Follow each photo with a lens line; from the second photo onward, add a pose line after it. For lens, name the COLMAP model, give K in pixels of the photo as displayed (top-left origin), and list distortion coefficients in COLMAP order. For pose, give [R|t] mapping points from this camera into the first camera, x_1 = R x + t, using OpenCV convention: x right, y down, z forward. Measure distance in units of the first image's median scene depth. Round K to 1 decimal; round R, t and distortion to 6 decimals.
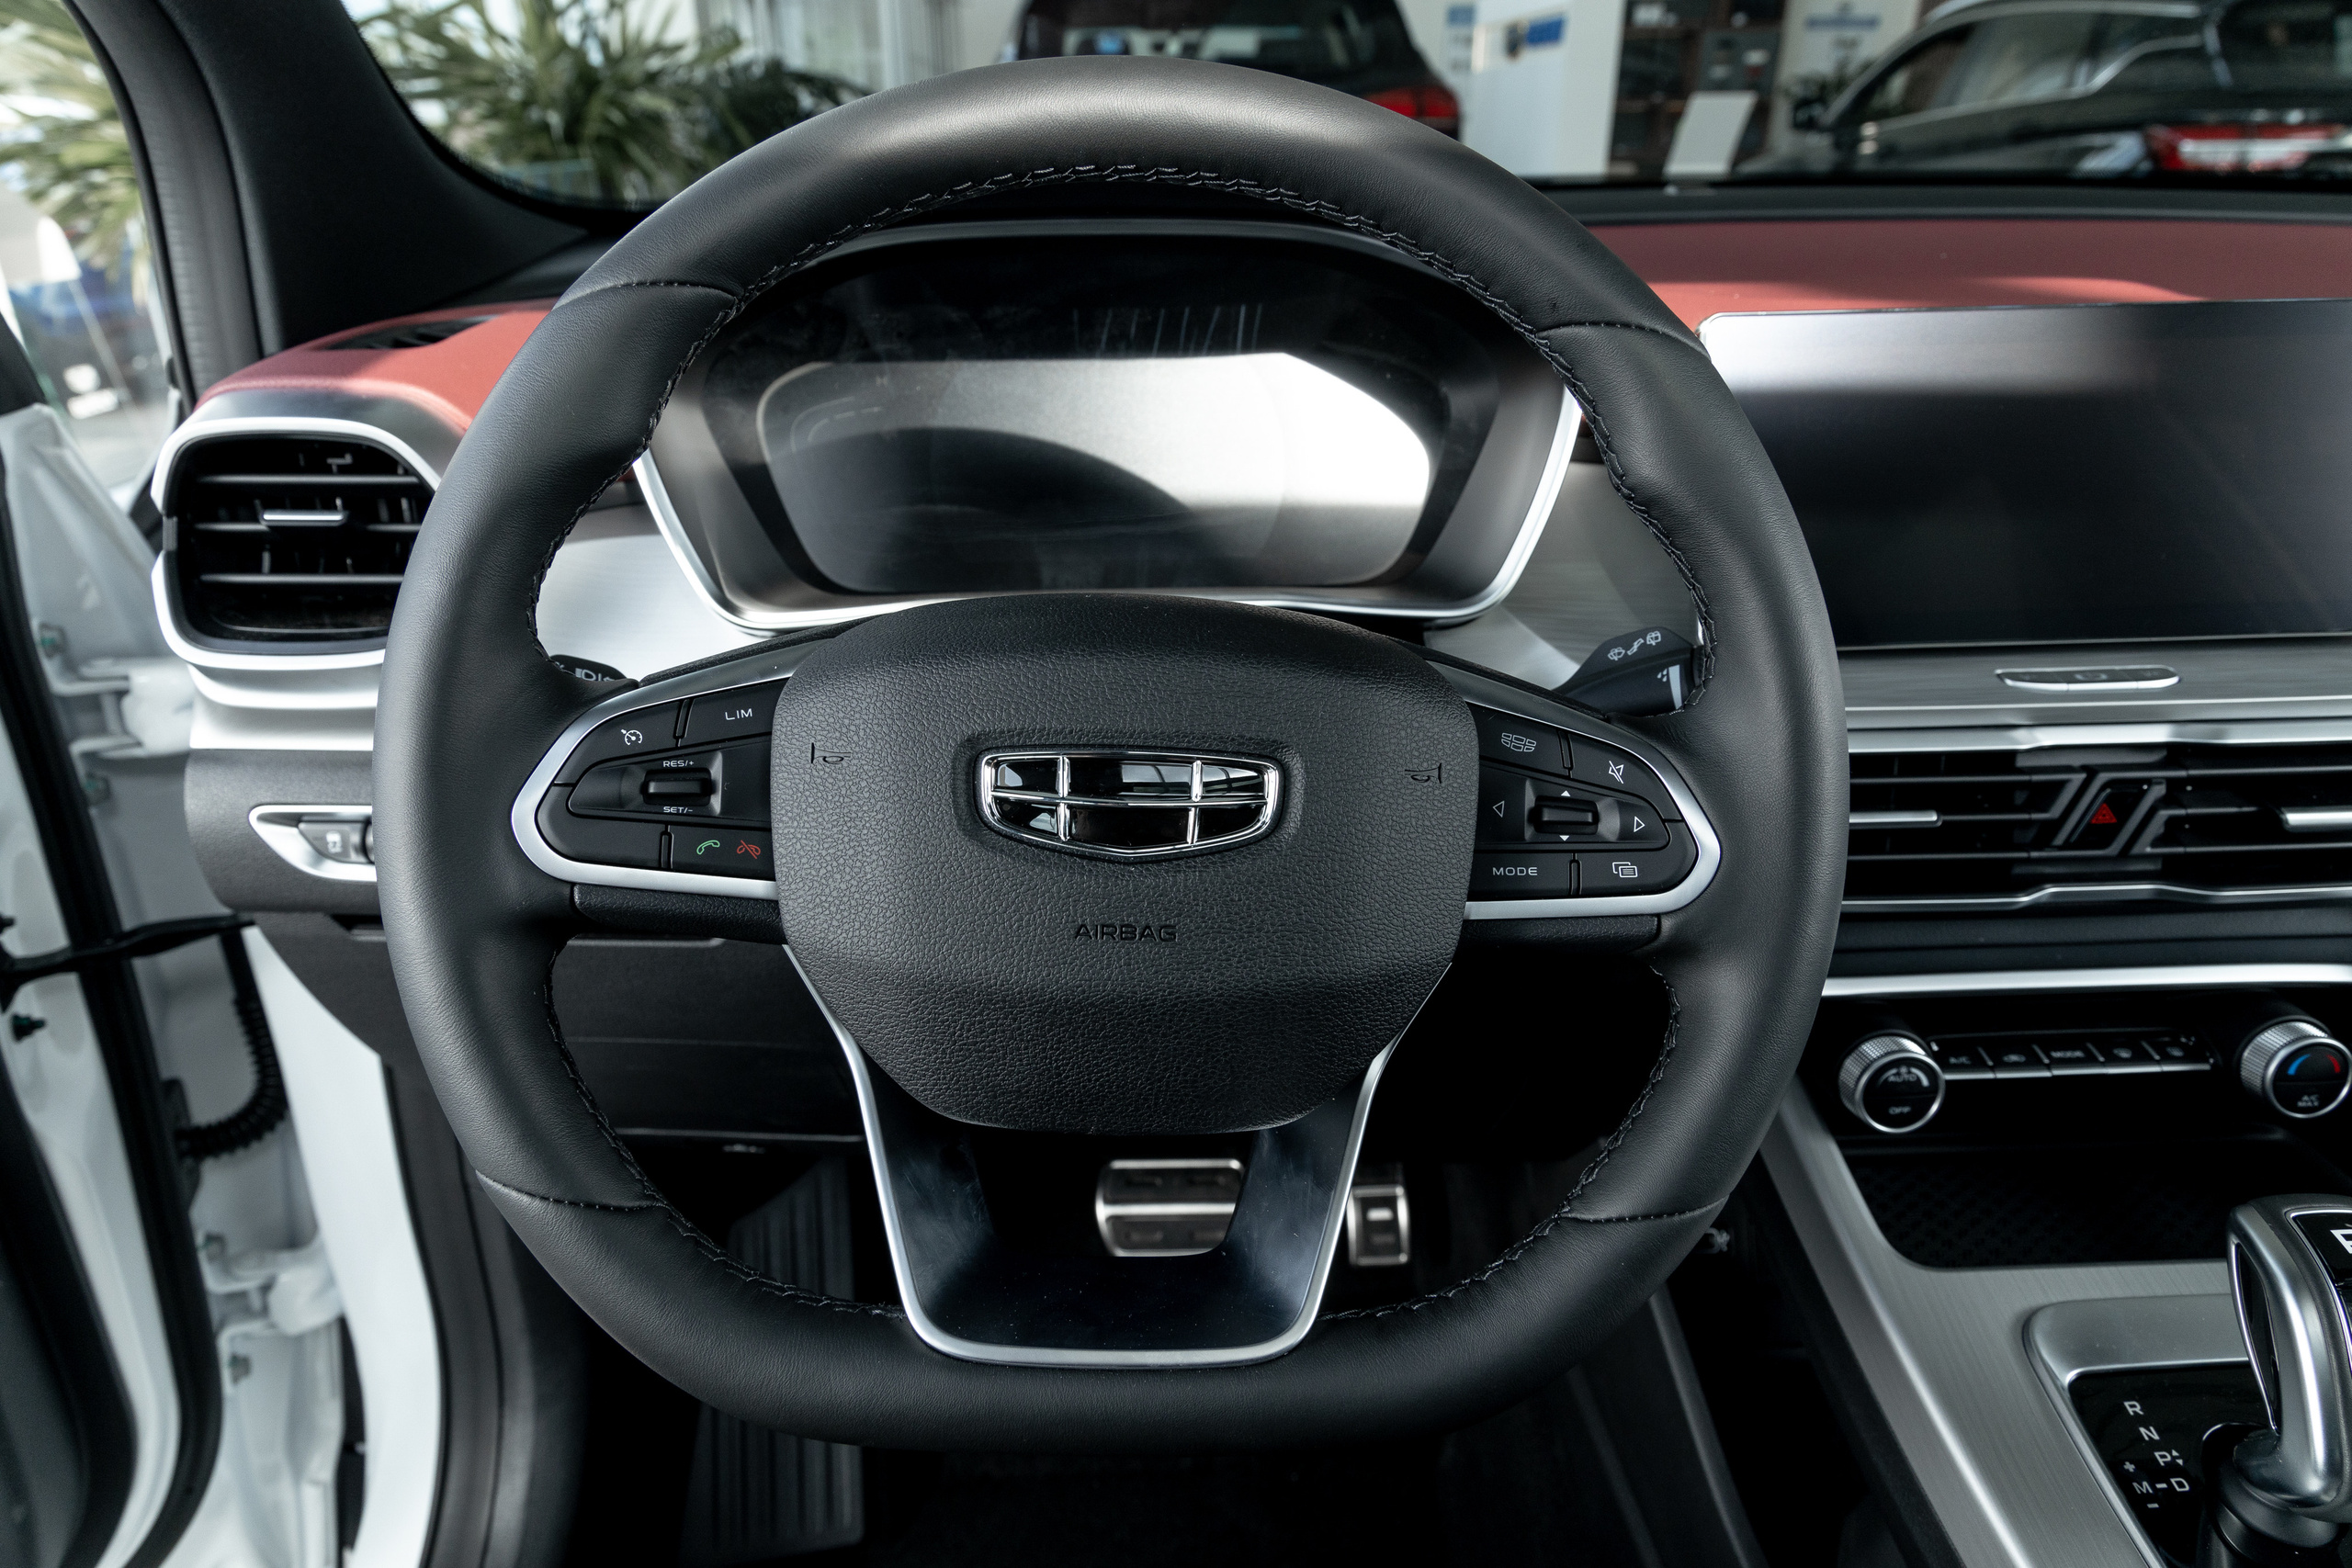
lens RADIAL K [[1527.1, 0, 1175.4], [0, 1527.1, 726.7], [0, 0, 1]] dist [0.028685, -0.002292]
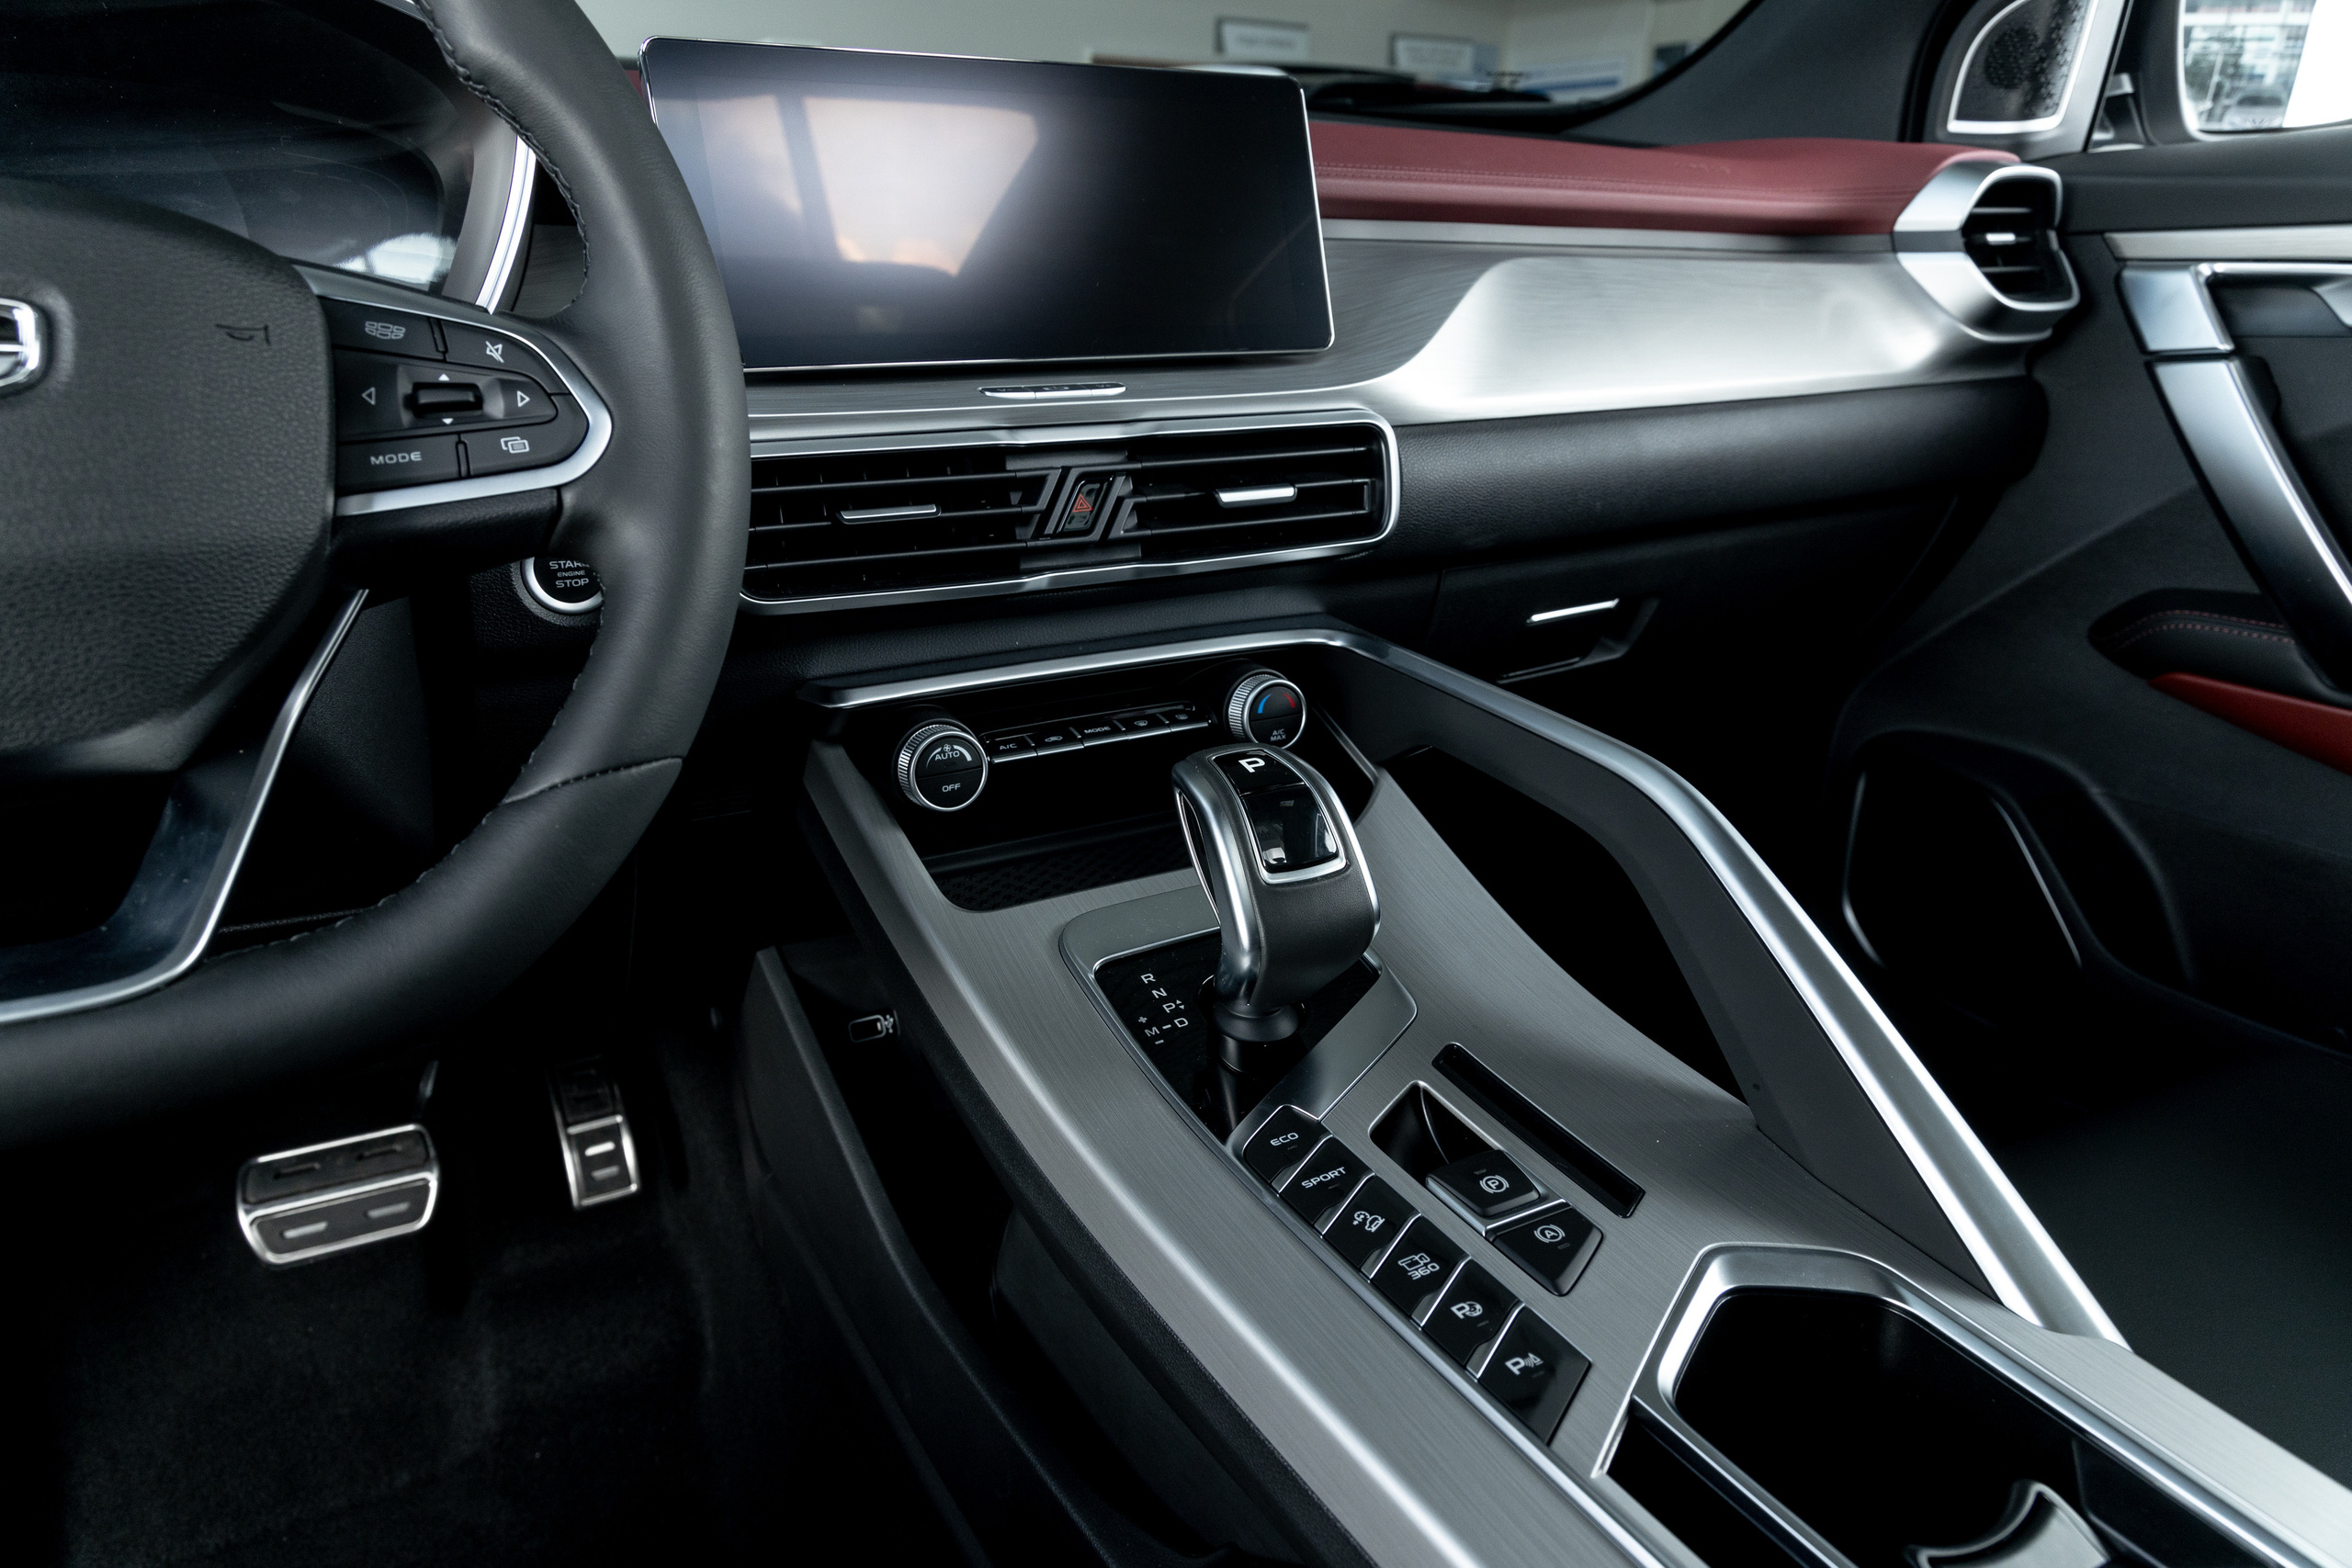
lens RADIAL K [[1527.1, 0, 1175.4], [0, 1527.1, 726.7], [0, 0, 1]] dist [0.028685, -0.002292]
pose [[0.897527, -0.130287, 0.421272, 0.165545], [0.151255, 0.988356, -0.016583, 0.249816], [-0.414206, 0.078603, 0.906783, -0.043654]]
